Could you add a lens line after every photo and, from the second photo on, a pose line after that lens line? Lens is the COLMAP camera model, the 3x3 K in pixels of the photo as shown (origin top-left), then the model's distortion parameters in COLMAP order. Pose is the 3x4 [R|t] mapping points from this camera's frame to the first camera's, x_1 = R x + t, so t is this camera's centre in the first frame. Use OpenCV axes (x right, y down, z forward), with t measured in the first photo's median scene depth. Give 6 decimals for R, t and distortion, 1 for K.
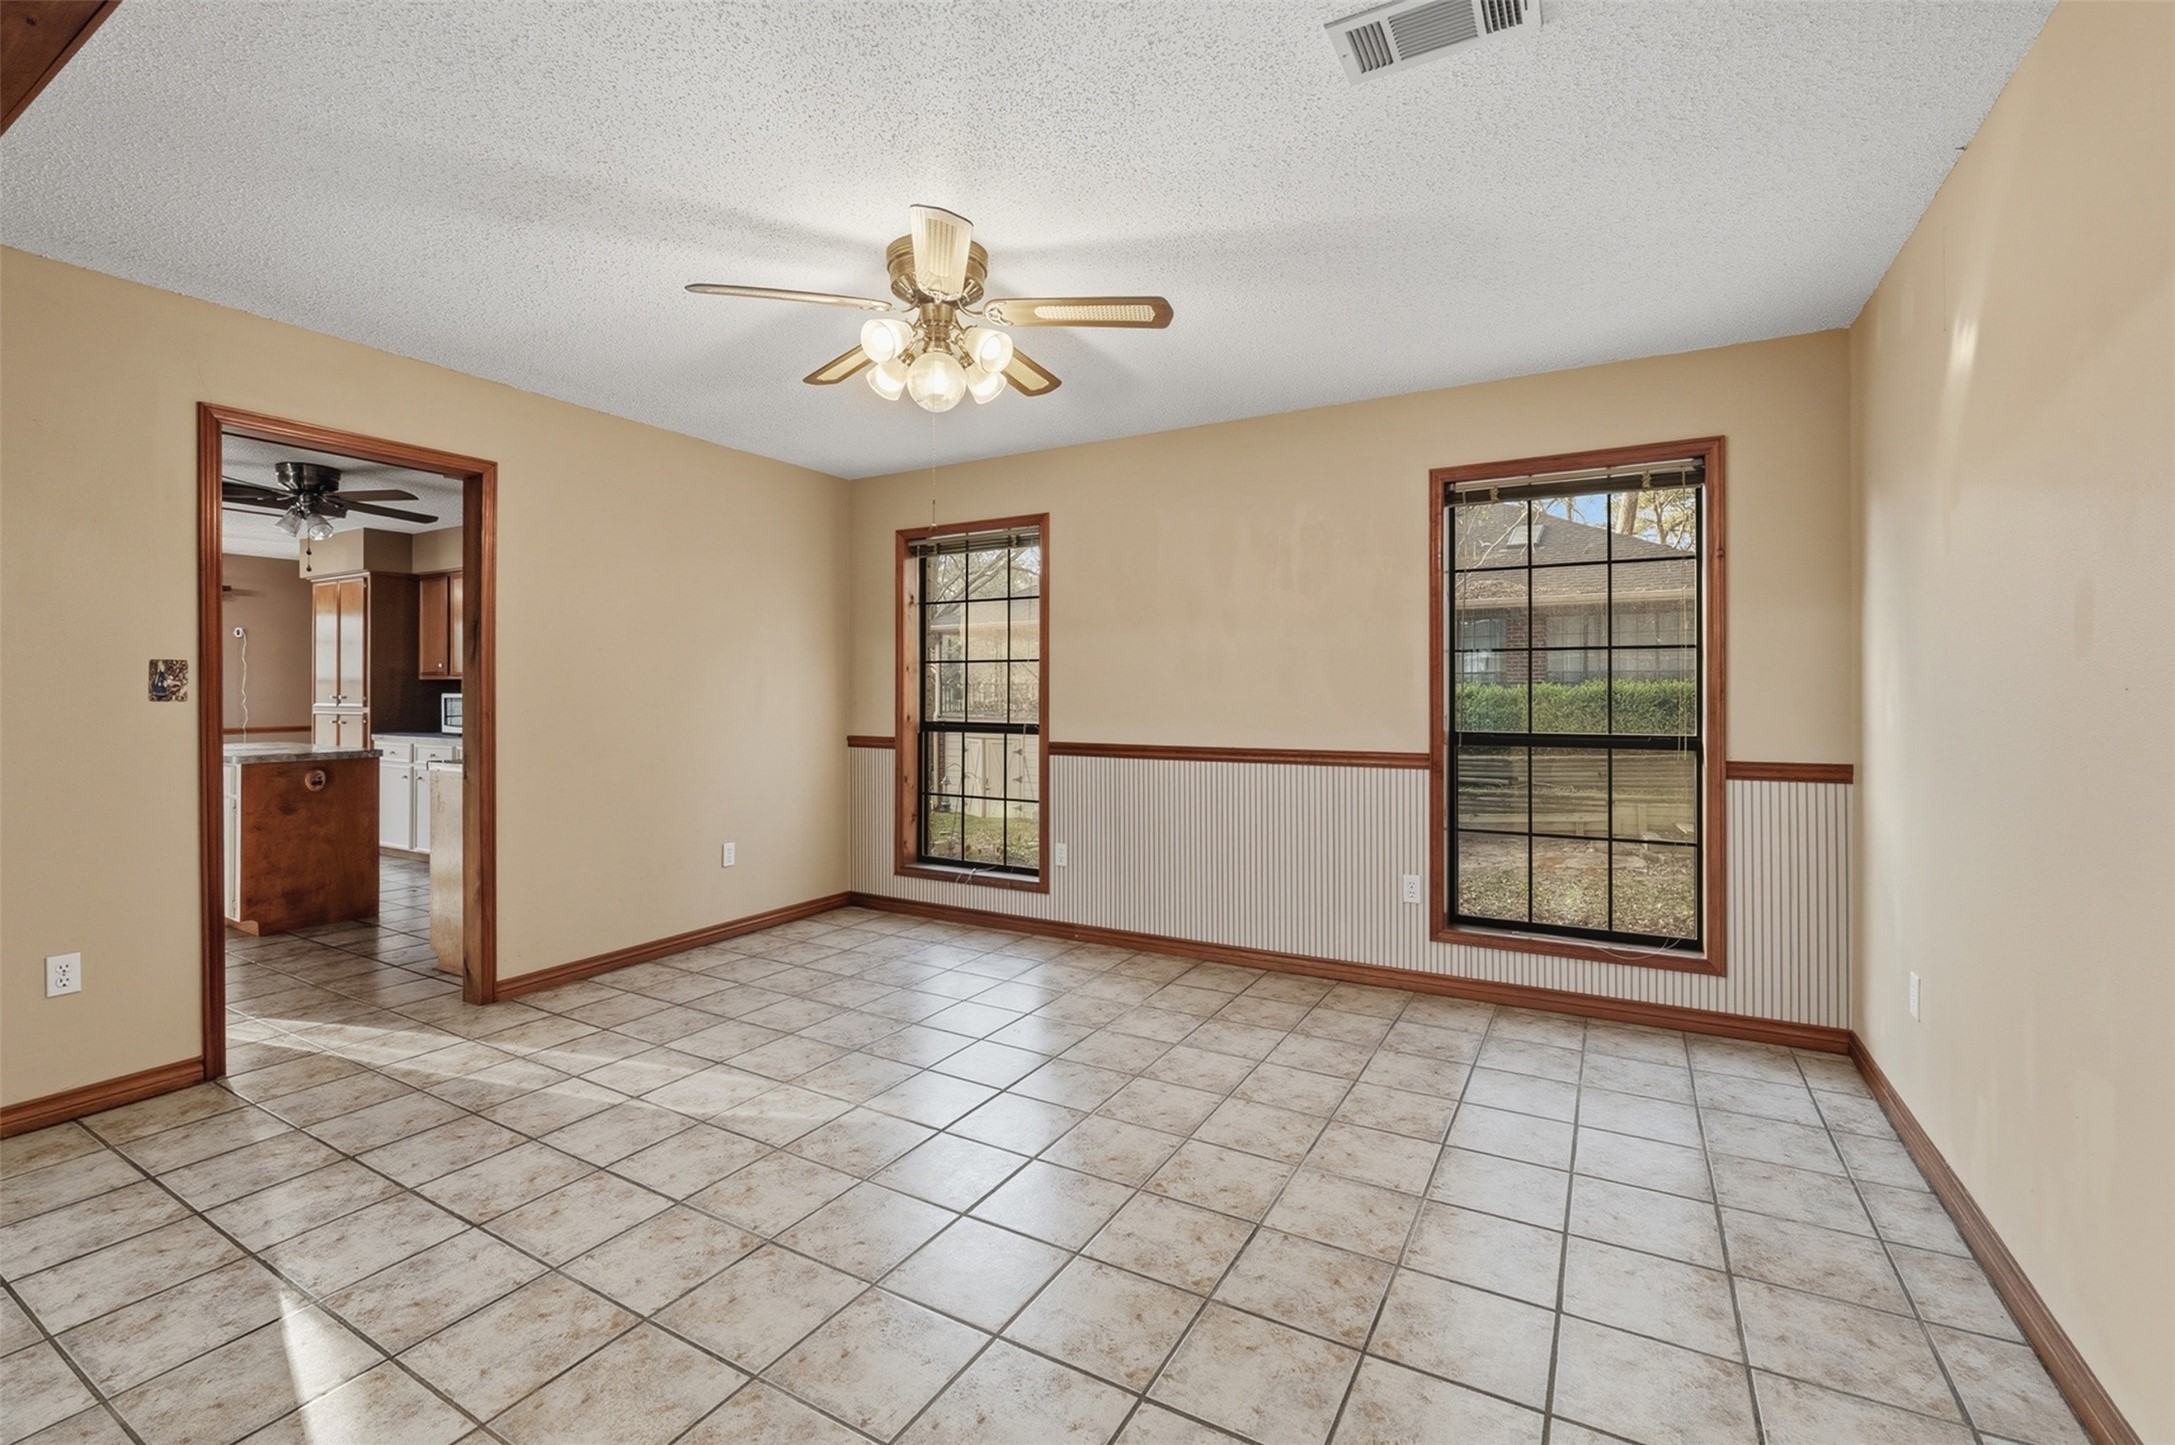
lens RADIAL K [[938.6, 0, 1081.3], [0, 938.6, 692.8], [0, 0, 1]] dist [-0.012038, 0.000270]
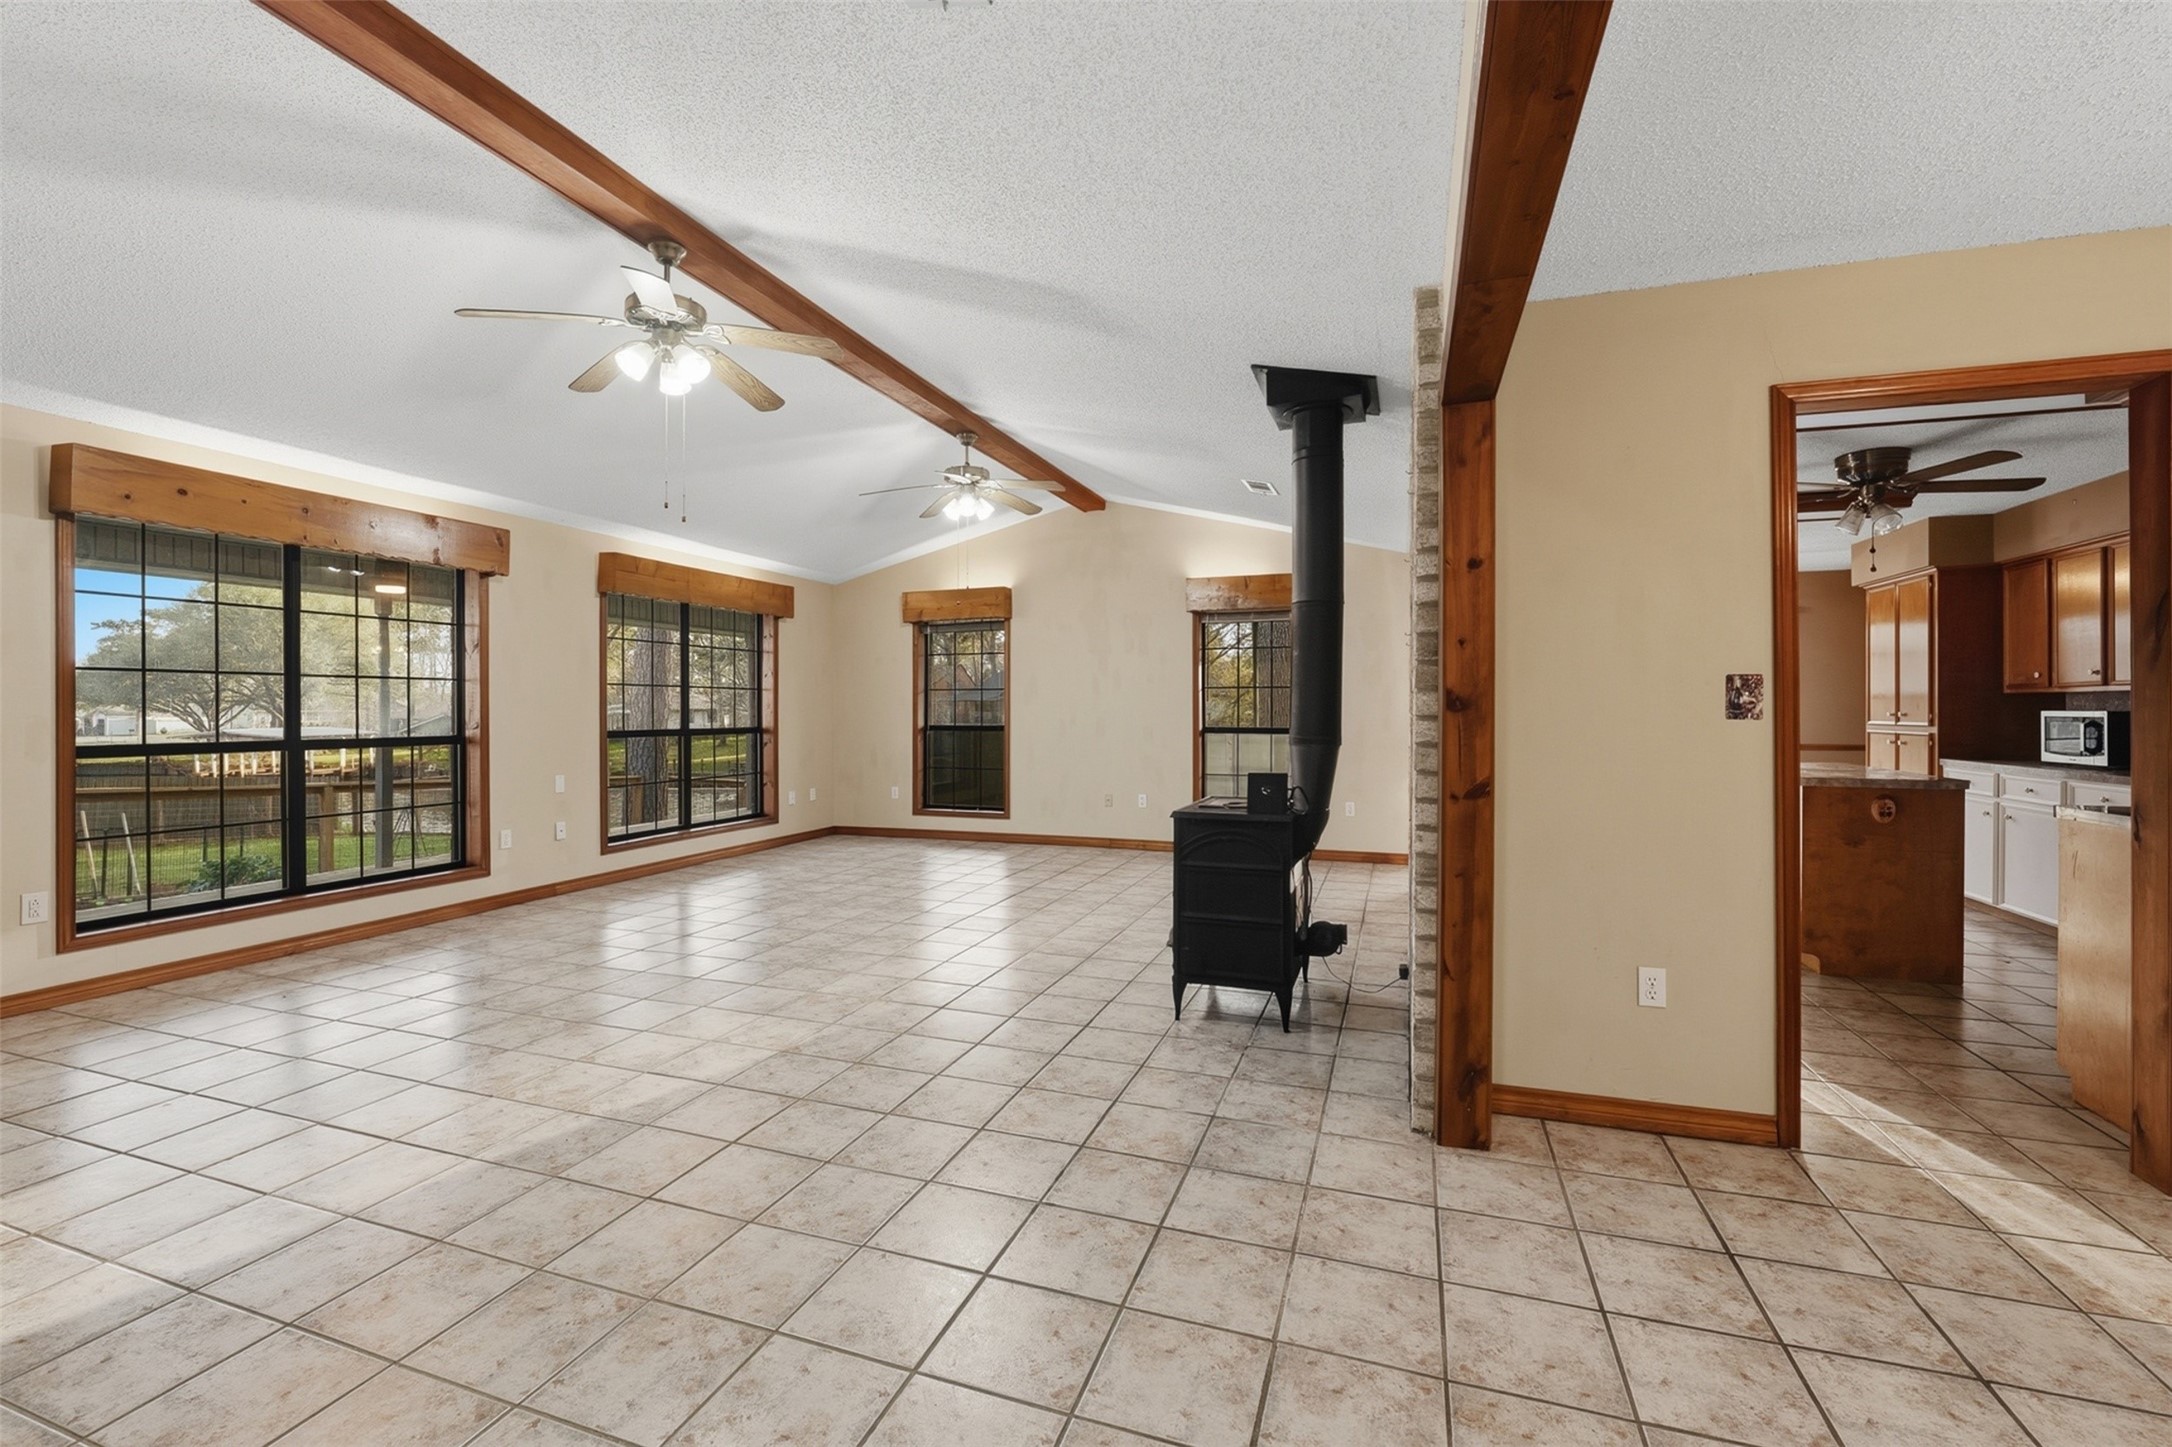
lens RADIAL K [[917.2, 0, 1079.3], [0, 917.2, 706.2], [0, 0, 1]] dist [-0.012166, 0.000071]
pose [[0.180819, -0.004844, -0.983504, -0.182683], [0.000295, 0.999988, -0.004871, 0.000563], [0.983516, 0.000591, 0.180819, 0.159923]]
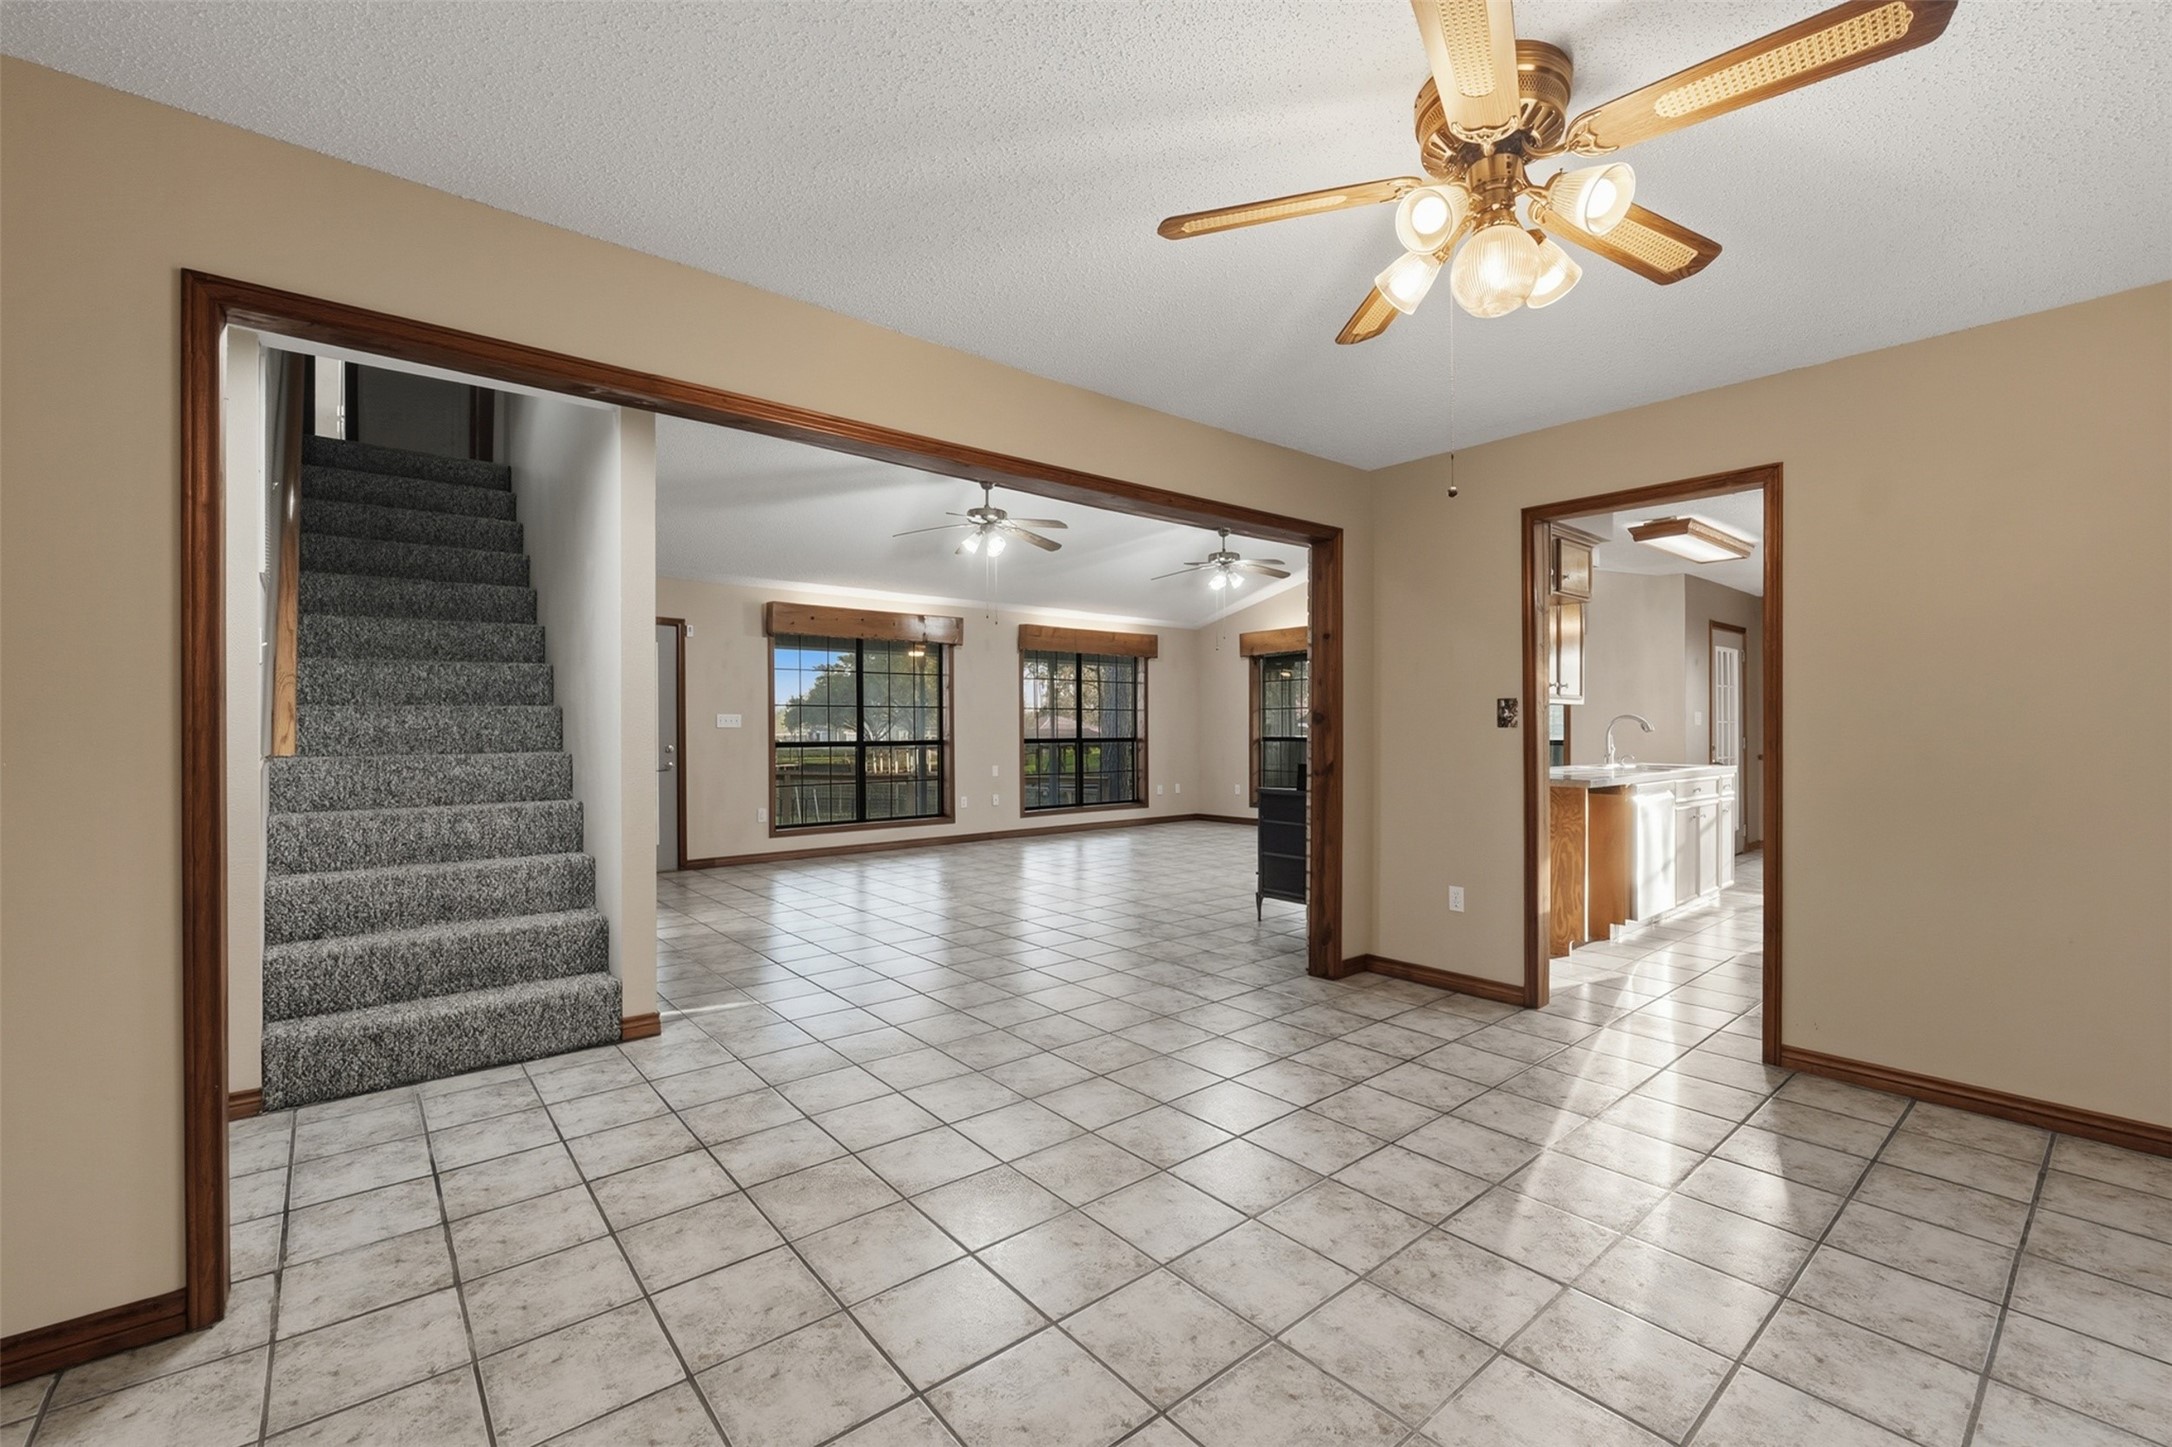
lens RADIAL K [[897.8, 0, 1078.9], [0, 897.8, 734.8], [0, 0, 1]] dist [-0.009283, 0.000299]
pose [[-0.353897, 0.007749, -0.935252, 0.454304], [0.000992, 0.999968, 0.007910, 0.007840], [0.935284, 0.001872, -0.353893, 0.752955]]
